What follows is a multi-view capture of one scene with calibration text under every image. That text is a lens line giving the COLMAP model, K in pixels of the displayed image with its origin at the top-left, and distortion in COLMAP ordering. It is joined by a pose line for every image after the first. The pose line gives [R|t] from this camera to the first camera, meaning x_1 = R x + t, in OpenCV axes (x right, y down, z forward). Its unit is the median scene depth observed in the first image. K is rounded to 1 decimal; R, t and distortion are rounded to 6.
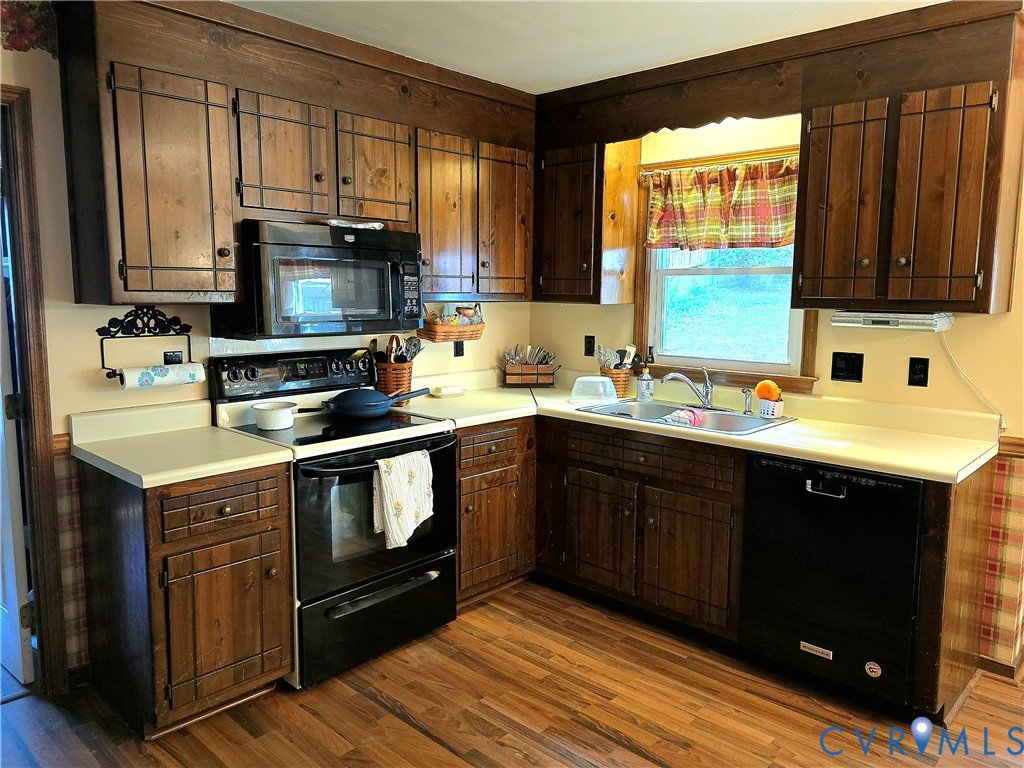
lens RADIAL K [[695.5, 0, 512.0], [0, 695.5, 384.0], [0, 0, 1]] dist [-0.000709, -0.001415]
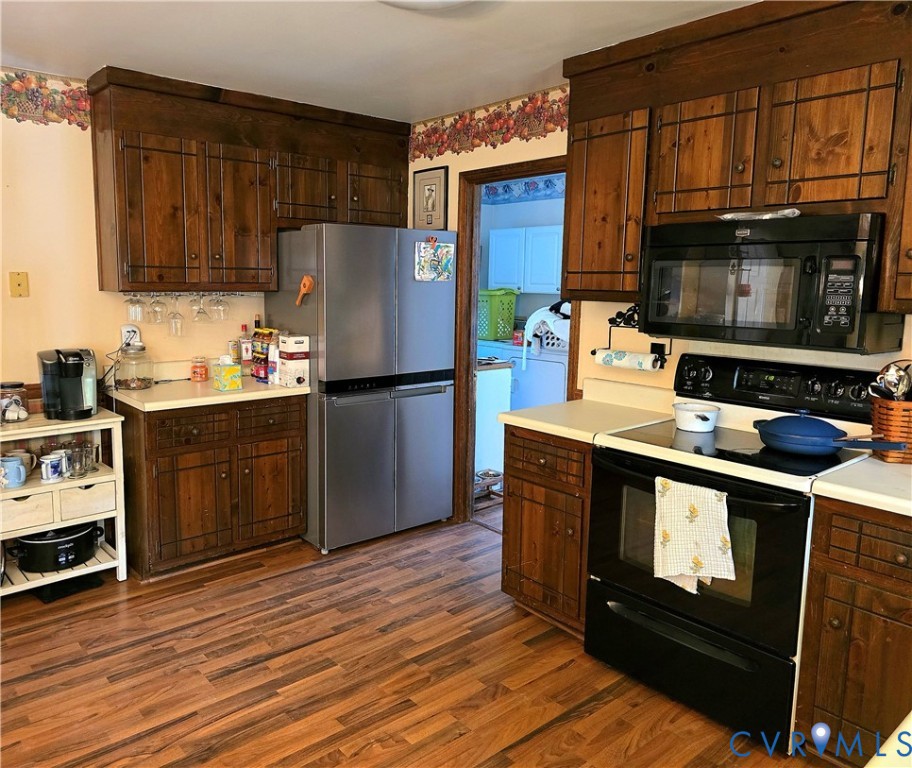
lens RADIAL K [[712.3, 0, 456.0], [0, 712.3, 384.0], [0, 0, 1]] dist [-0.029761, -0.000700]
pose [[-0.115676, 0.132029, -0.984473, 0.730490], [-0.148802, 0.977638, 0.148597, -0.106929], [0.982078, 0.163681, -0.093443, 0.793323]]
